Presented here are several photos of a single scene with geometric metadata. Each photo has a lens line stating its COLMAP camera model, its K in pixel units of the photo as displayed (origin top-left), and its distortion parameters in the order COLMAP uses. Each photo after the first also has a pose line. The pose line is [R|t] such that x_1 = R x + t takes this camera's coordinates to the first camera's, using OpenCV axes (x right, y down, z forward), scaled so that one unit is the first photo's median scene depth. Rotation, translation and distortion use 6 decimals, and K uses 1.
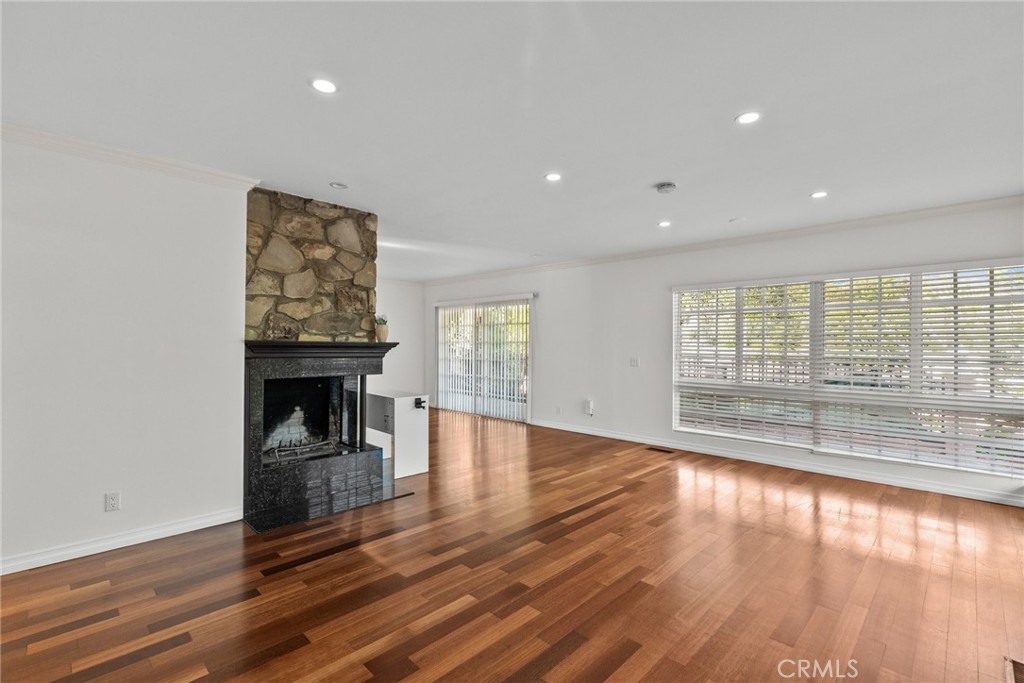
lens RADIAL K [[471.3, 0, 515.0], [0, 471.3, 339.3], [0, 0, 1]] dist [-0.004794, 0.004927]
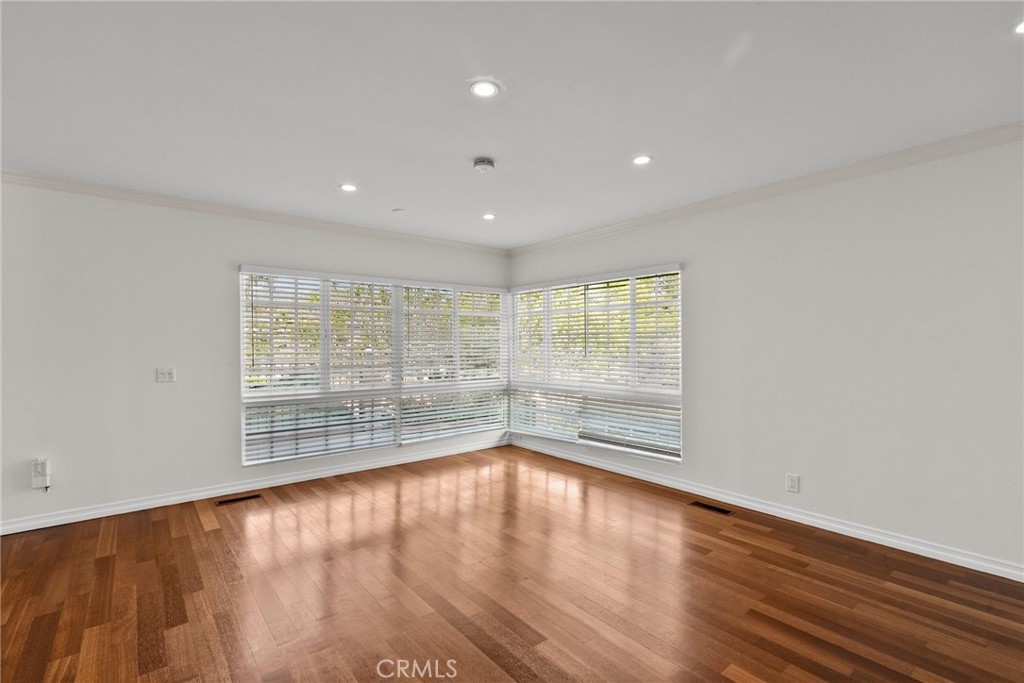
lens RADIAL K [[471.3, 0, 513.6], [0, 471.3, 345.7], [0, 0, 1]] dist [-0.004794, 0.004927]
pose [[0.118406, -0.010335, 0.992911, -0.476303], [-0.000389, 0.999945, 0.010454, 0.003911], [-0.992965, -0.001624, 0.118396, 0.749721]]
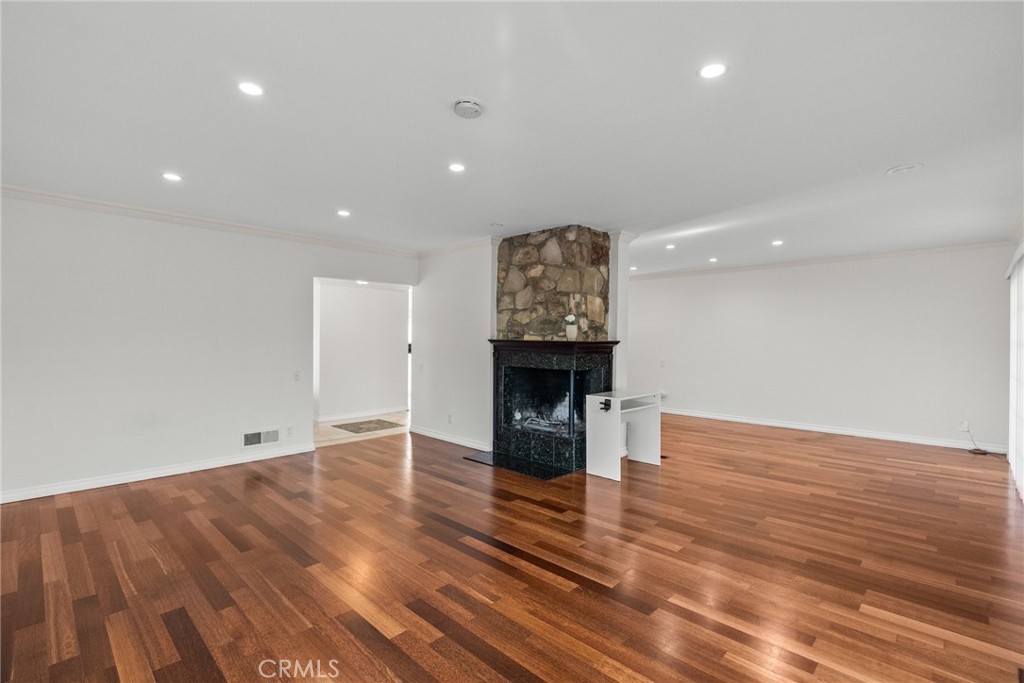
lens RADIAL K [[471.3, 0, 518.0], [0, 471.3, 340.8], [0, 0, 1]] dist [-0.004794, 0.004927]
pose [[0.000663, -0.002805, -0.999996, 0.882452], [0.001407, 0.999995, -0.002804, 0.009611], [0.999999, -0.001405, 0.000667, 0.958506]]
